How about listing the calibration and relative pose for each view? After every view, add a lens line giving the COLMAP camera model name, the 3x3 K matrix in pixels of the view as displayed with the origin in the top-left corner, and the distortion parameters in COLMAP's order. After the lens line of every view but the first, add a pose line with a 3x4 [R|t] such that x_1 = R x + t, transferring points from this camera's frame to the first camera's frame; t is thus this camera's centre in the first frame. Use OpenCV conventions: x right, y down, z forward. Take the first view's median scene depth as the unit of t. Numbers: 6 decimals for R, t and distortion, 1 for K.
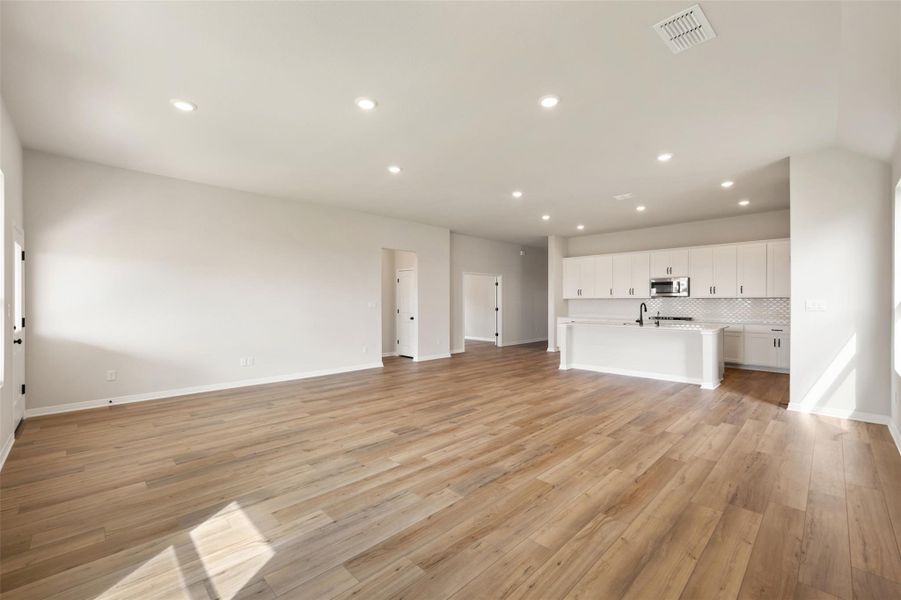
lens RADIAL K [[372.4, 0, 450.3], [0, 372.4, 301.7], [0, 0, 1]] dist [0.002127, -0.000997]
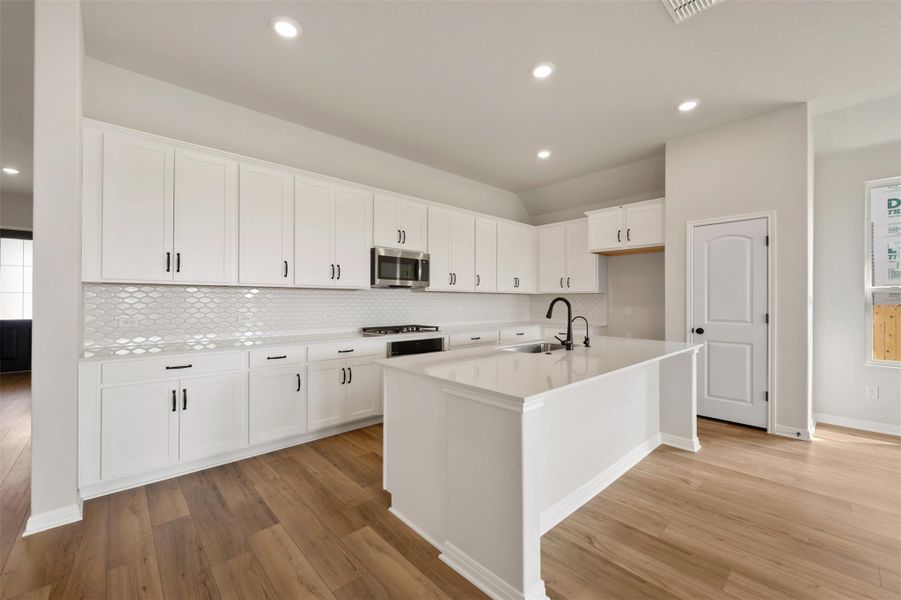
lens RADIAL K [[372.4, 0, 449.8], [0, 372.4, 299.7], [0, 0, 1]] dist [0.002127, -0.000997]
pose [[0.020396, -0.001355, 0.999791, 0.126118], [0.000606, 0.999999, 0.001343, 0.005777], [-0.999792, 0.000578, 0.020396, 1.470178]]
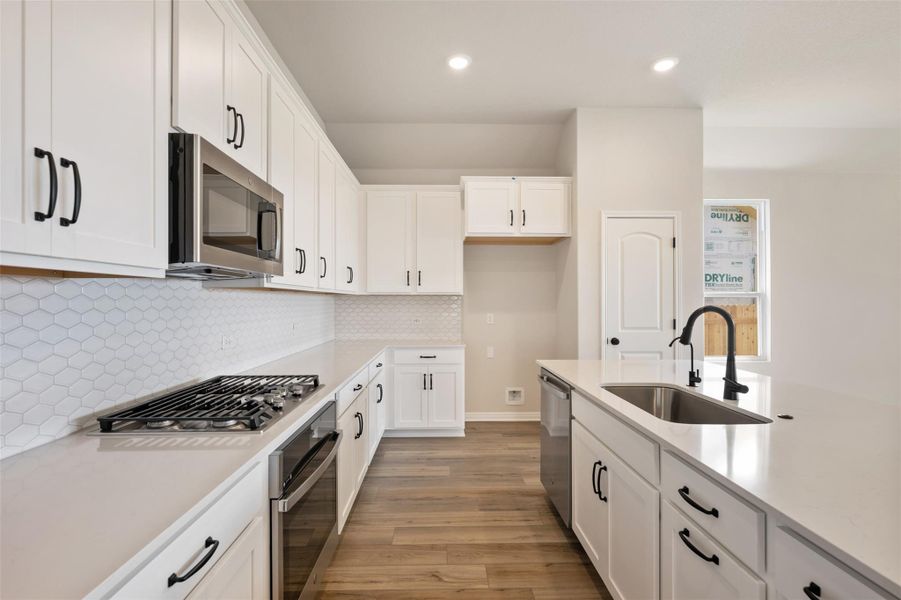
lens RADIAL K [[440.6, 0, 452.1], [0, 440.6, 291.2], [0, 0, 1]] dist [0.024543, 0.000235]
pose [[-0.743743, 0.012133, 0.668356, 0.594673], [0.000590, 0.999847, -0.017494, -0.002642], [-0.668466, -0.012617, -0.743636, 1.734874]]
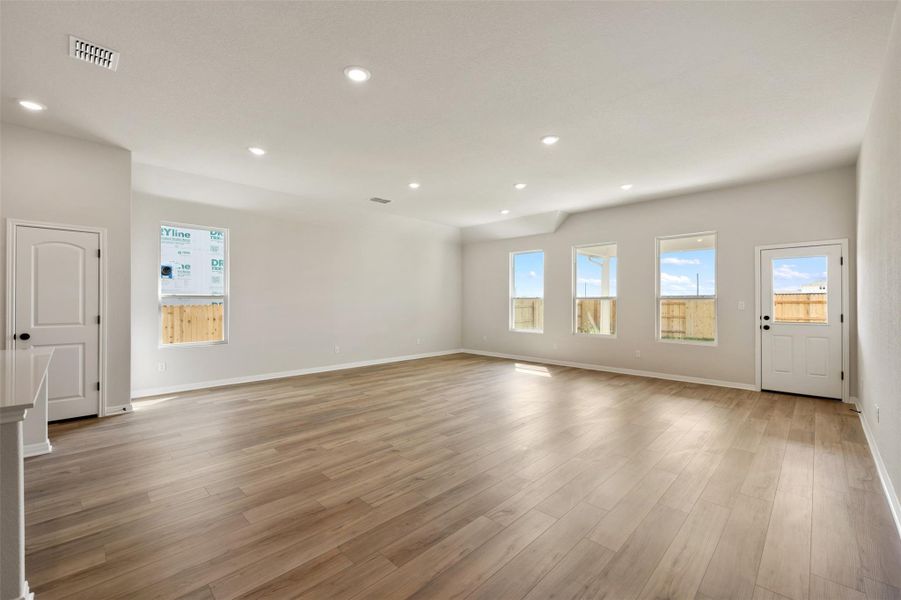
lens RADIAL K [[372.4, 0, 450.3], [0, 372.4, 301.6], [0, 0, 1]] dist [0.002127, -0.000997]
pose [[-0.999737, -0.000723, -0.022909, 0.085385], [-0.000733, 1.000000, 0.000423, 0.001923], [0.022909, 0.000439, -0.999737, 1.720260]]
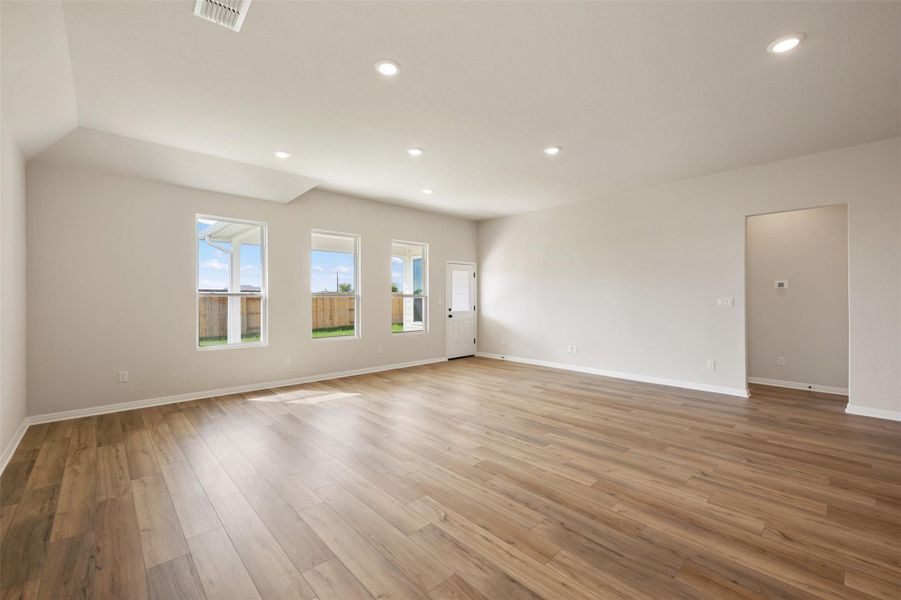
lens RADIAL K [[372.4, 0, 450.6], [0, 372.4, 300.5], [0, 0, 1]] dist [0.002127, -0.000997]
pose [[-0.020745, 0.007320, -0.999758, 0.710246], [0.002387, 0.999971, 0.007272, -0.001608], [0.999782, -0.002236, -0.020762, 0.732047]]
